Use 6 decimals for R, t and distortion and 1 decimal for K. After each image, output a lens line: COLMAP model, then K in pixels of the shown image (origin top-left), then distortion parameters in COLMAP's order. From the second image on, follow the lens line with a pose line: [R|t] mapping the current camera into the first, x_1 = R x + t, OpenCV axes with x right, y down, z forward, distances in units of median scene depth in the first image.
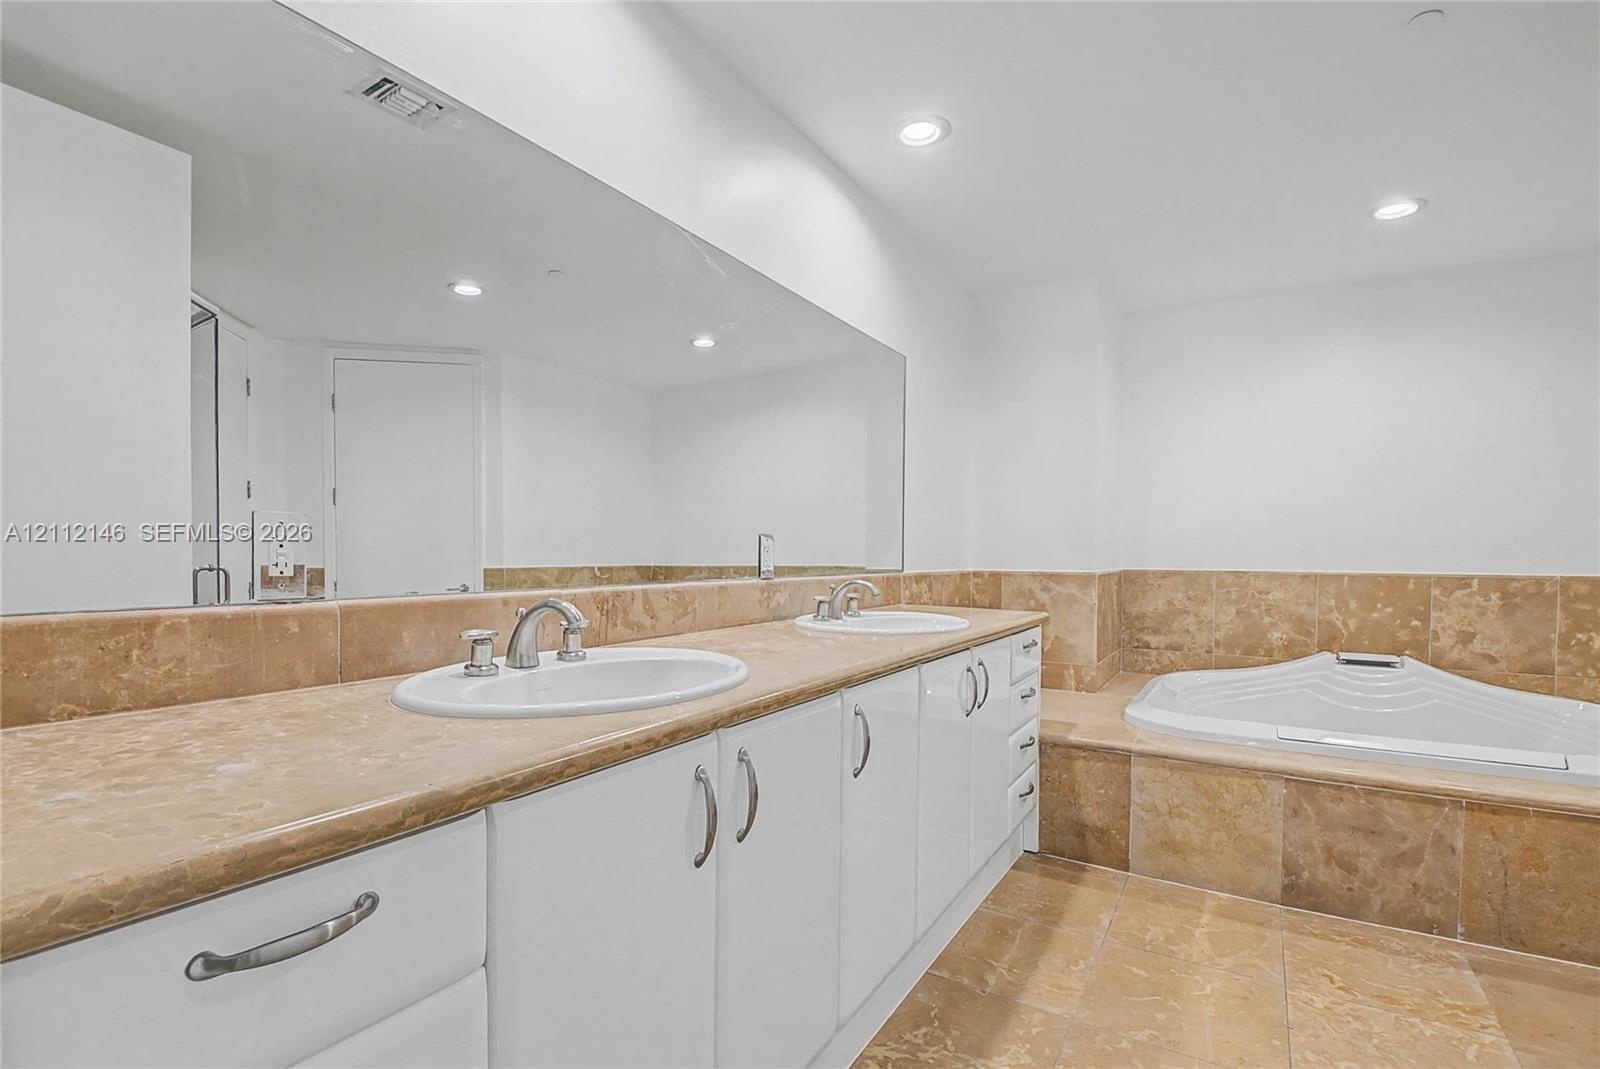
lens RADIAL K [[715.4, 0, 796.4], [0, 715.4, 563.1], [0, 0, 1]] dist [-0.001946, -0.014316]
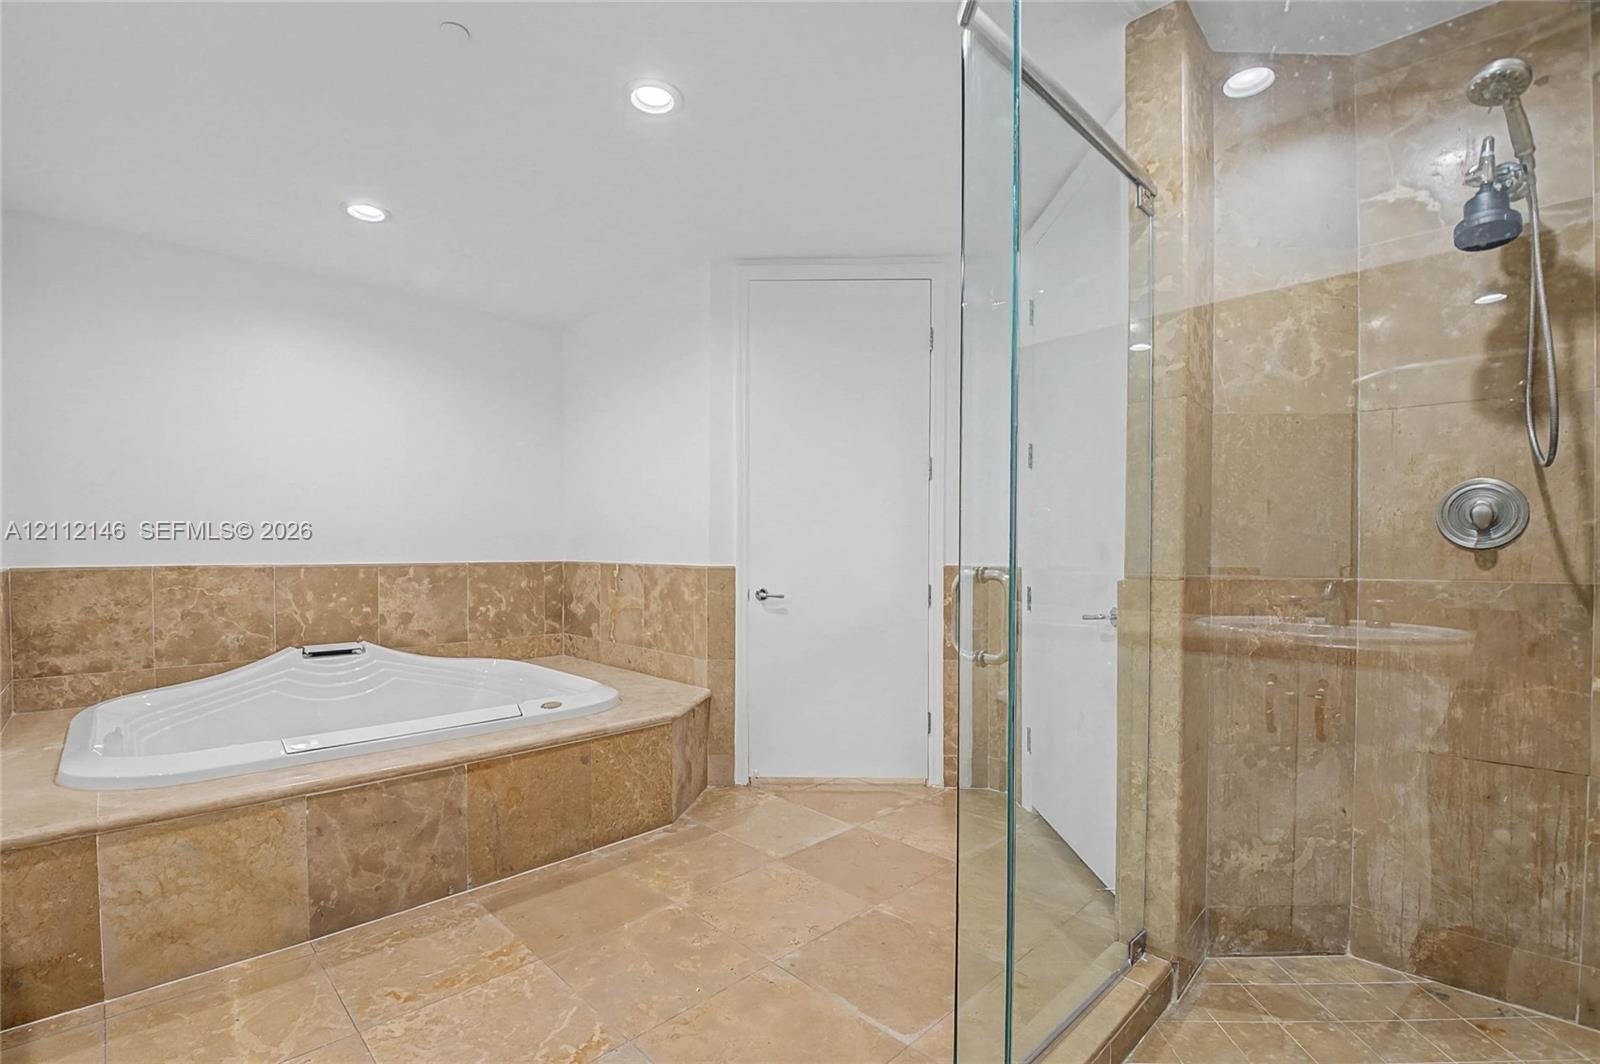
lens RADIAL K [[715.4, 0, 796.4], [0, 715.4, 560.6], [0, 0, 1]] dist [-0.001946, -0.014316]
pose [[0.260673, -0.021354, 0.965191, -0.004660], [0.014018, 0.999734, 0.018332, -0.000954], [-0.965325, 0.008751, 0.260903, 0.164328]]
